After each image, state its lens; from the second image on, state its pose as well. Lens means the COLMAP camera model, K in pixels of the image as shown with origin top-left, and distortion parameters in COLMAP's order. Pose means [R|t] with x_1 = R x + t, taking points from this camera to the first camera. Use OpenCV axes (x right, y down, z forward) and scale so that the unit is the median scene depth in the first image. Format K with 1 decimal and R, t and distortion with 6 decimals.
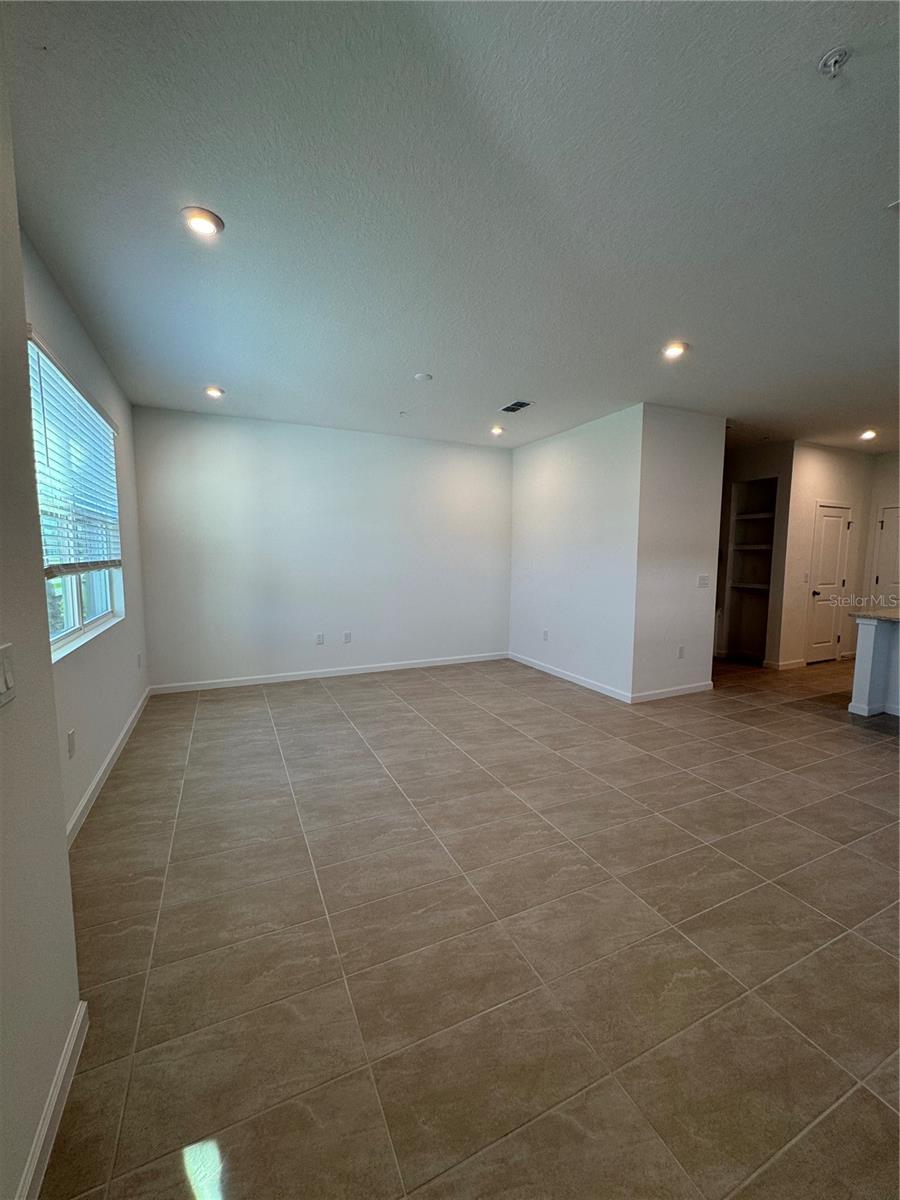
lens RADIAL K [[476.3, 0, 448.3], [0, 476.3, 599.0], [0, 0, 1]] dist [-0.003368, 0.000259]
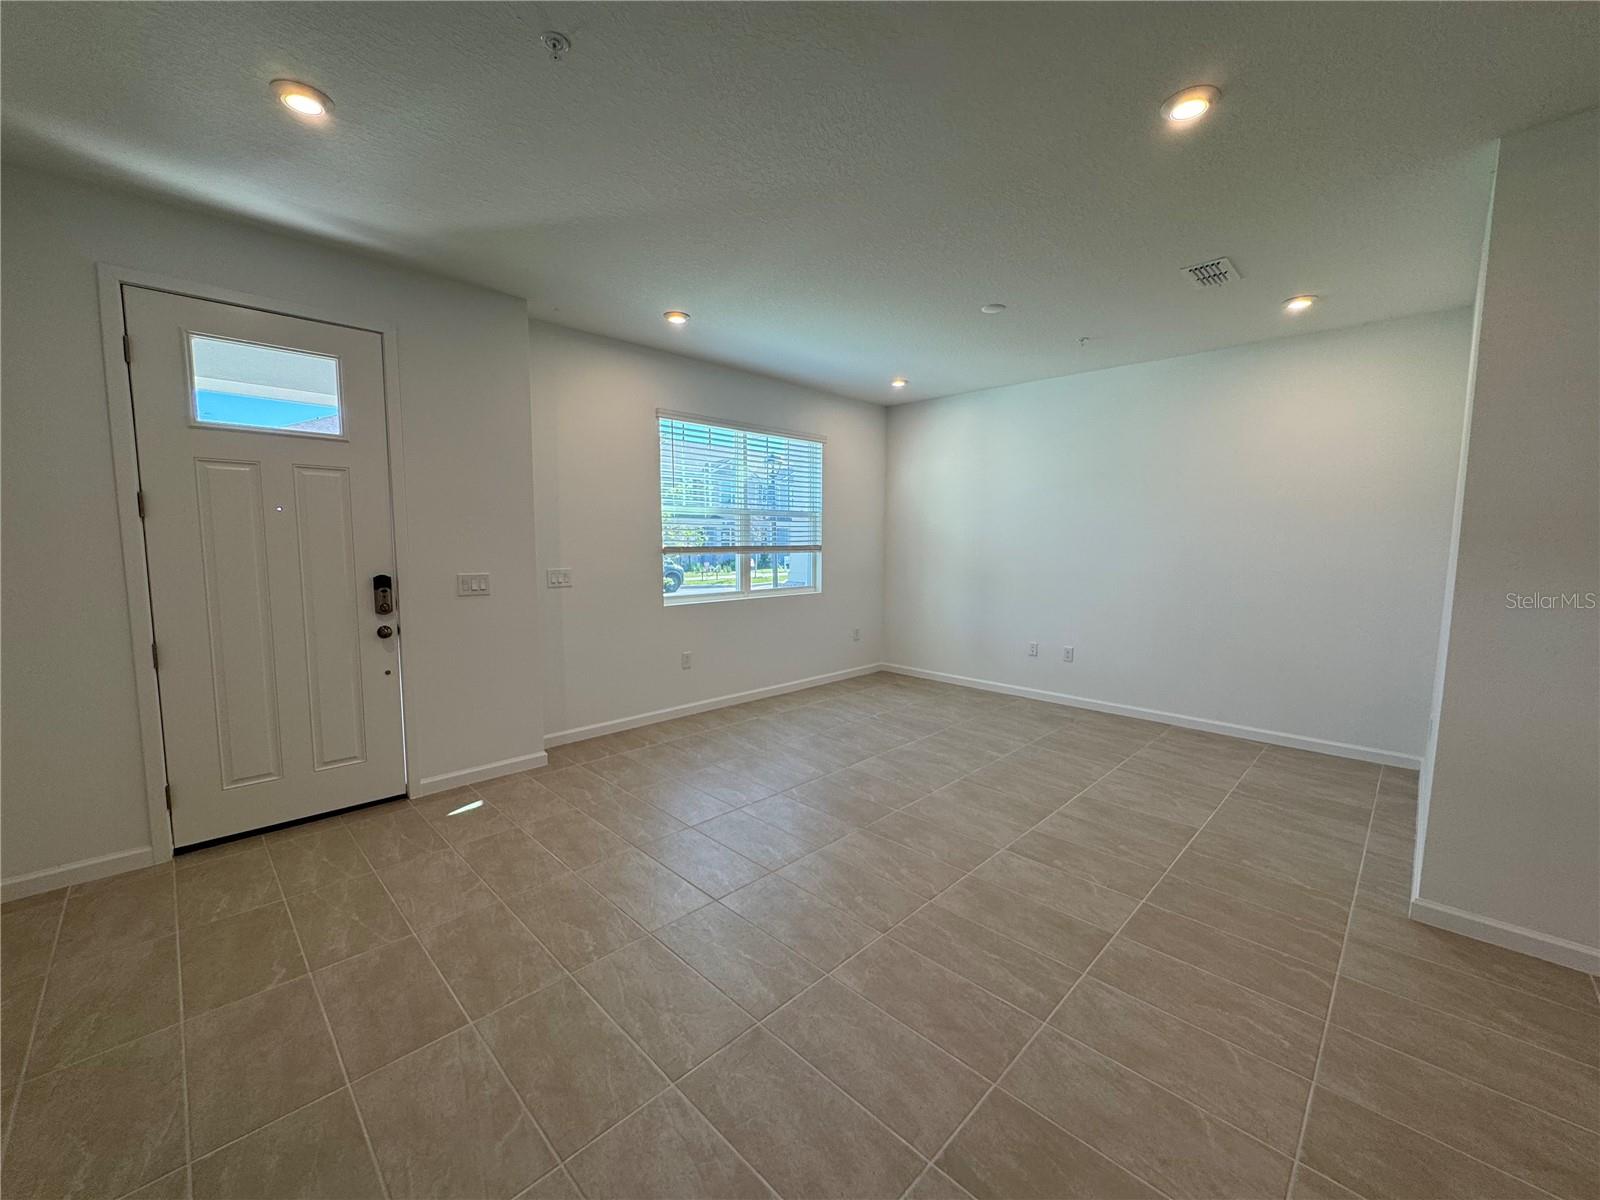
lens RADIAL K [[635.1, 0, 800.7], [0, 635.1, 599.4], [0, 0, 1]] dist [-0.003368, 0.000259]
pose [[0.343418, 0.088607, -0.934994, 0.746746], [-0.091706, 0.993946, 0.060511, -0.034444], [0.934695, 0.064964, 0.349464, 0.350941]]
